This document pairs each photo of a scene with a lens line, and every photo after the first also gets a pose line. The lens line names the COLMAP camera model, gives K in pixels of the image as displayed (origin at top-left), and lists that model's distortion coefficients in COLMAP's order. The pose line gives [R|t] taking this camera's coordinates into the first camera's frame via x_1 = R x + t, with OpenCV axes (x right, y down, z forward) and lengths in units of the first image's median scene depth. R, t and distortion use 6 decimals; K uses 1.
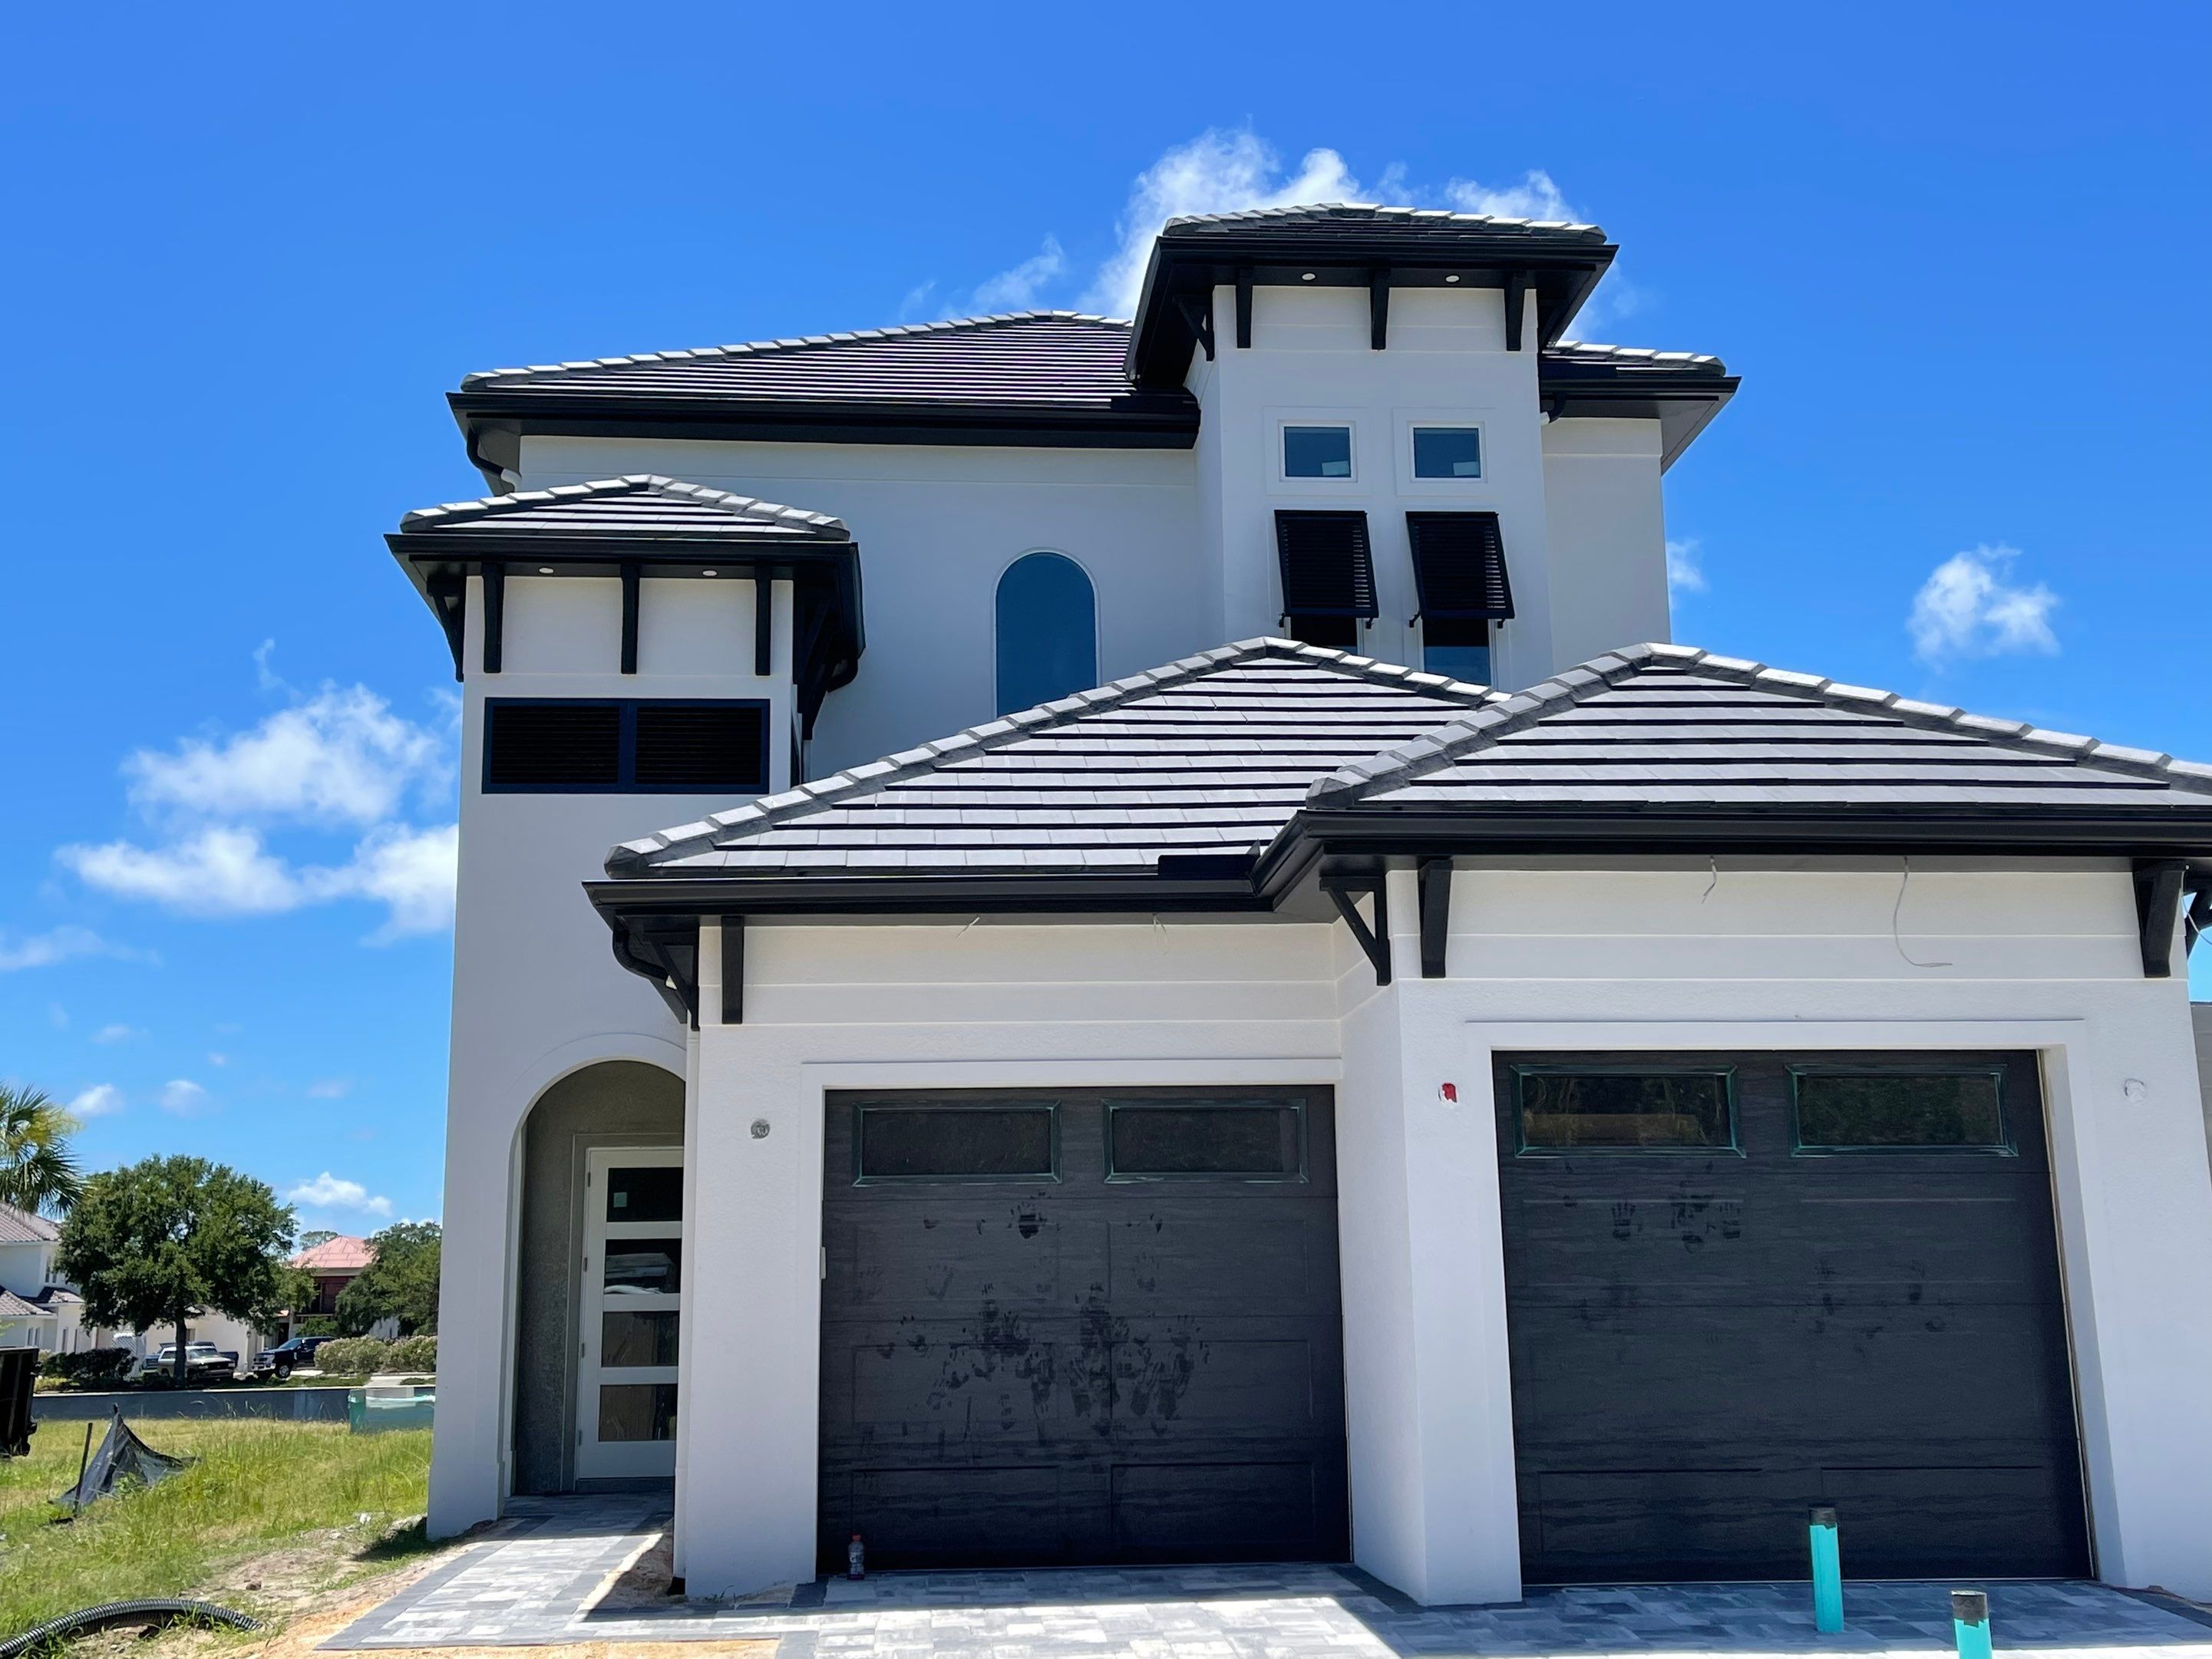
lens RADIAL K [[2390.9, 0, 1109.1], [0, 2390.9, 829.6], [0, 0, 1]] dist [0.092277, 0.000000]
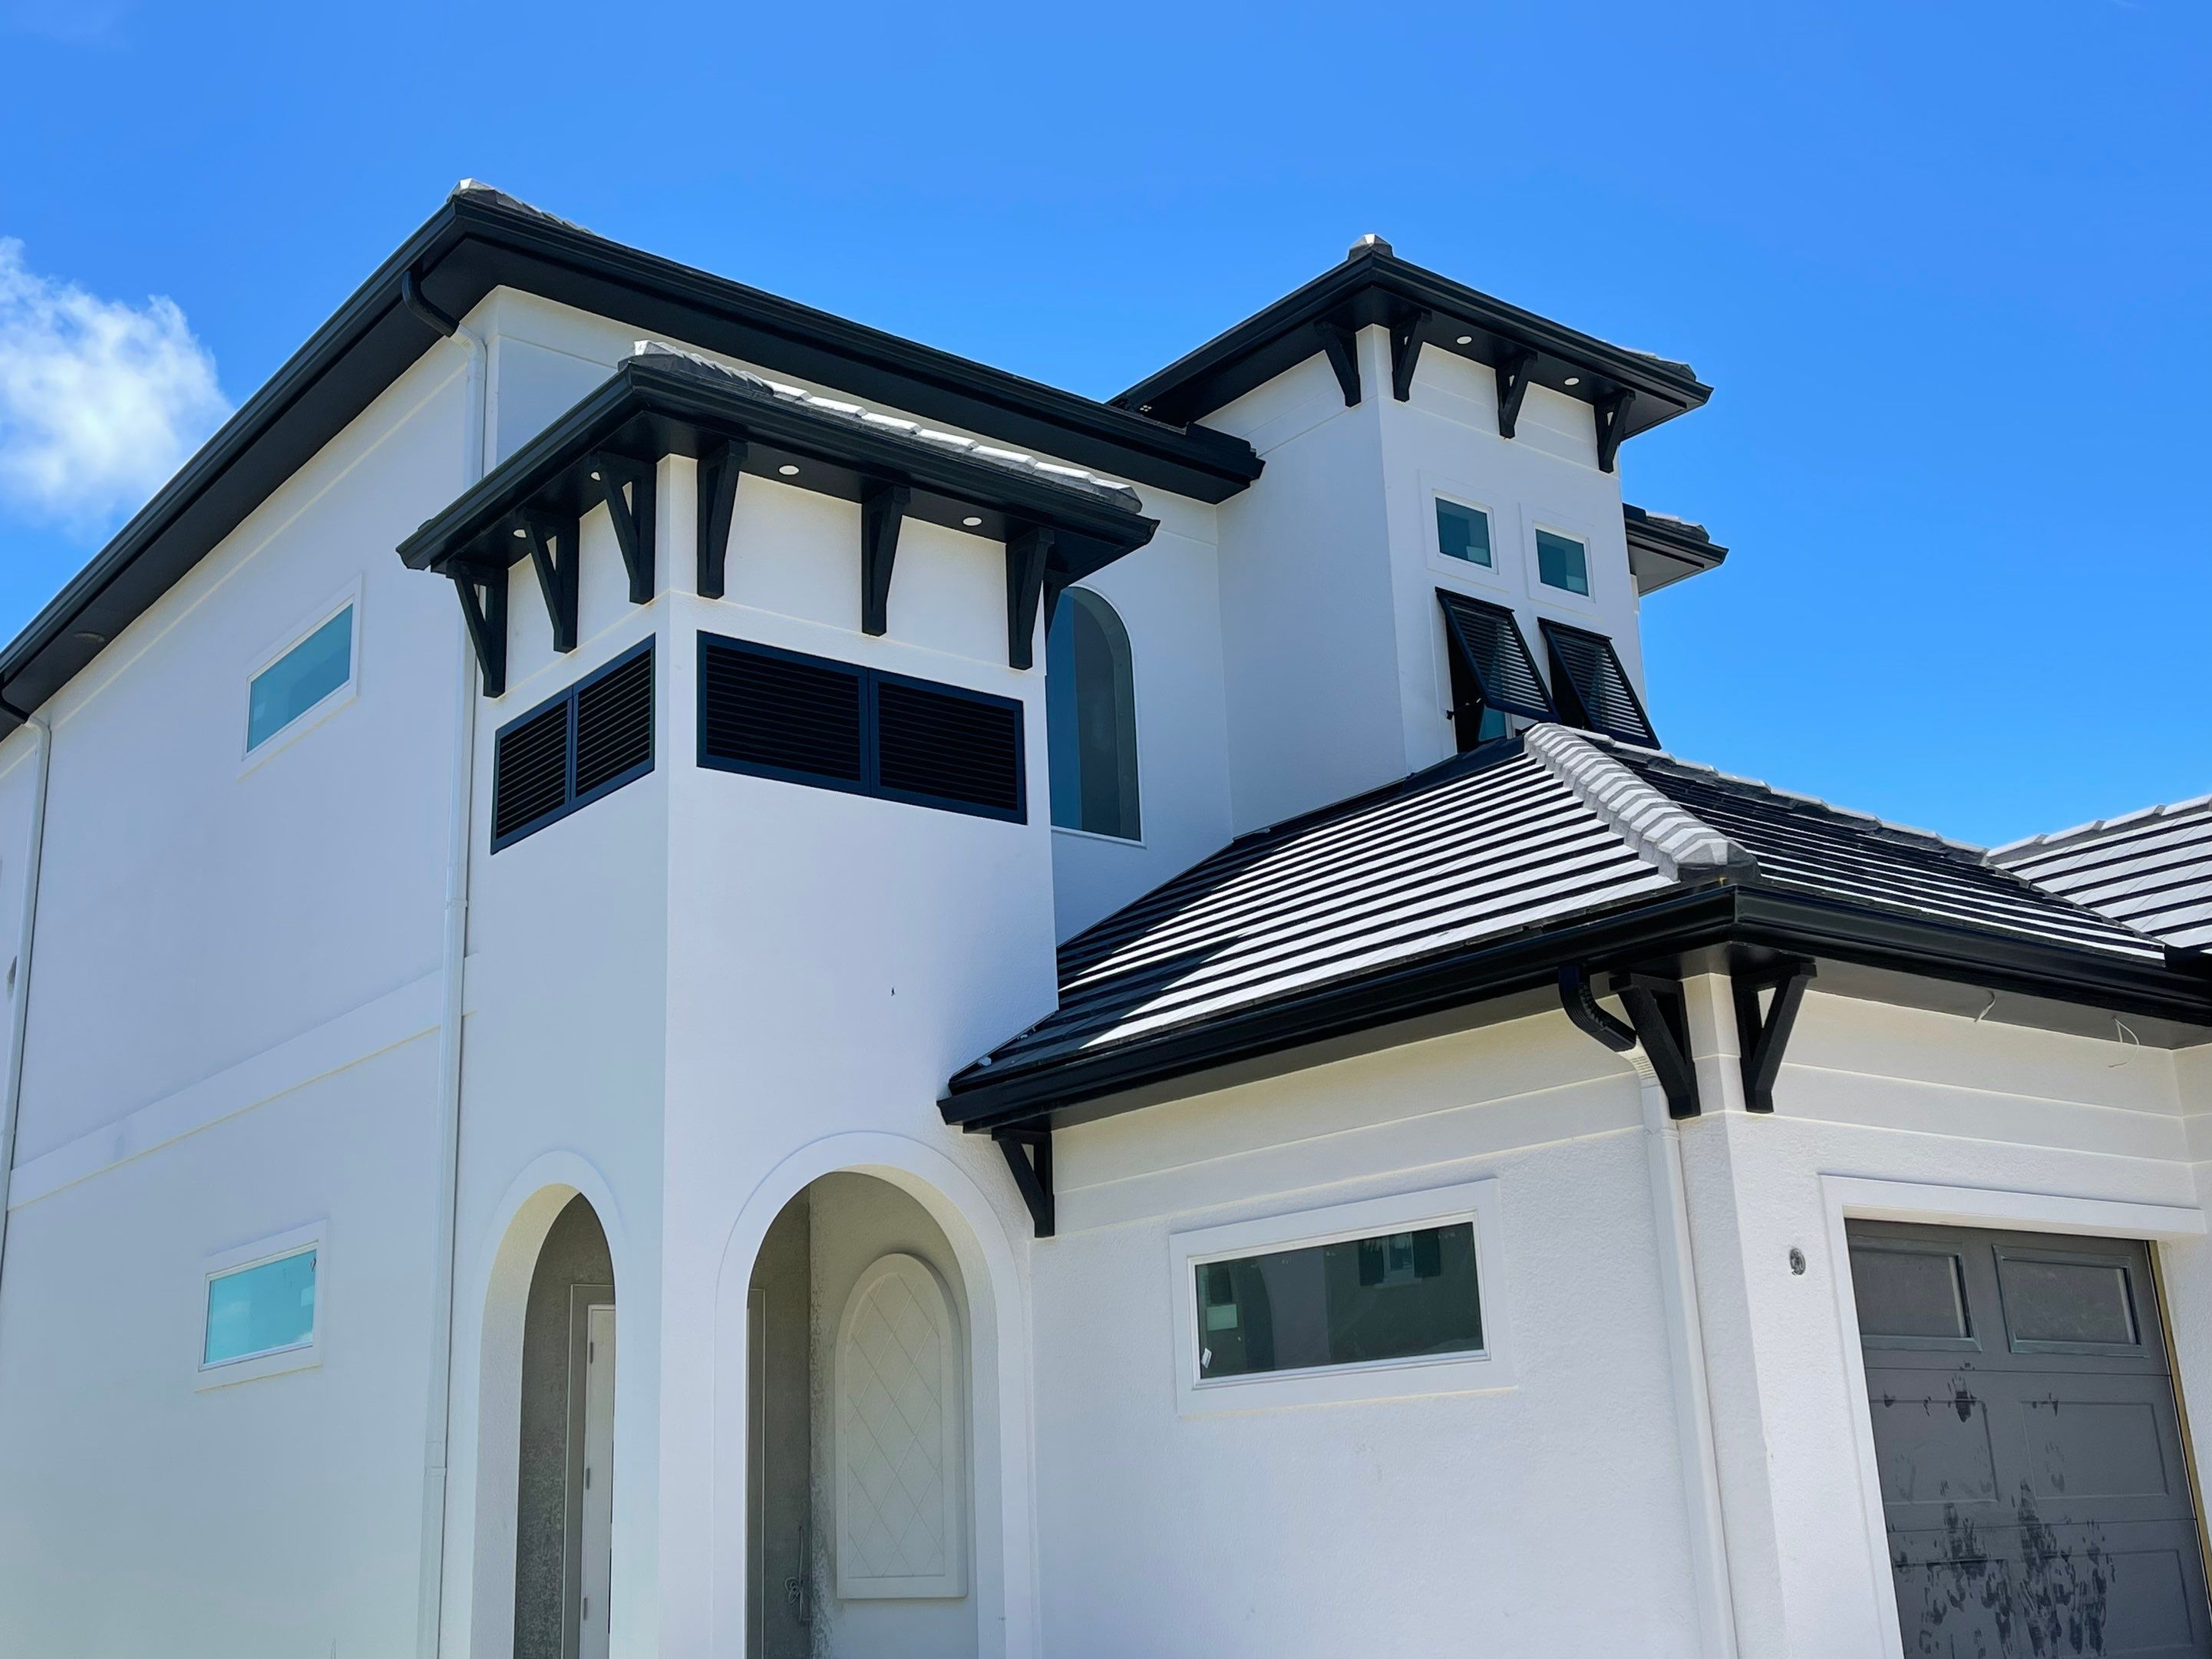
lens RADIAL K [[2390.9, 0, 1106.9], [0, 2390.9, 821.9], [0, 0, 1]] dist [0.092277, 0.000000]
pose [[0.813881, 0.138904, 0.564185, -0.731893], [-0.085641, 0.989077, -0.119969, 0.096534], [-0.574686, 0.049323, 0.816886, 0.505378]]
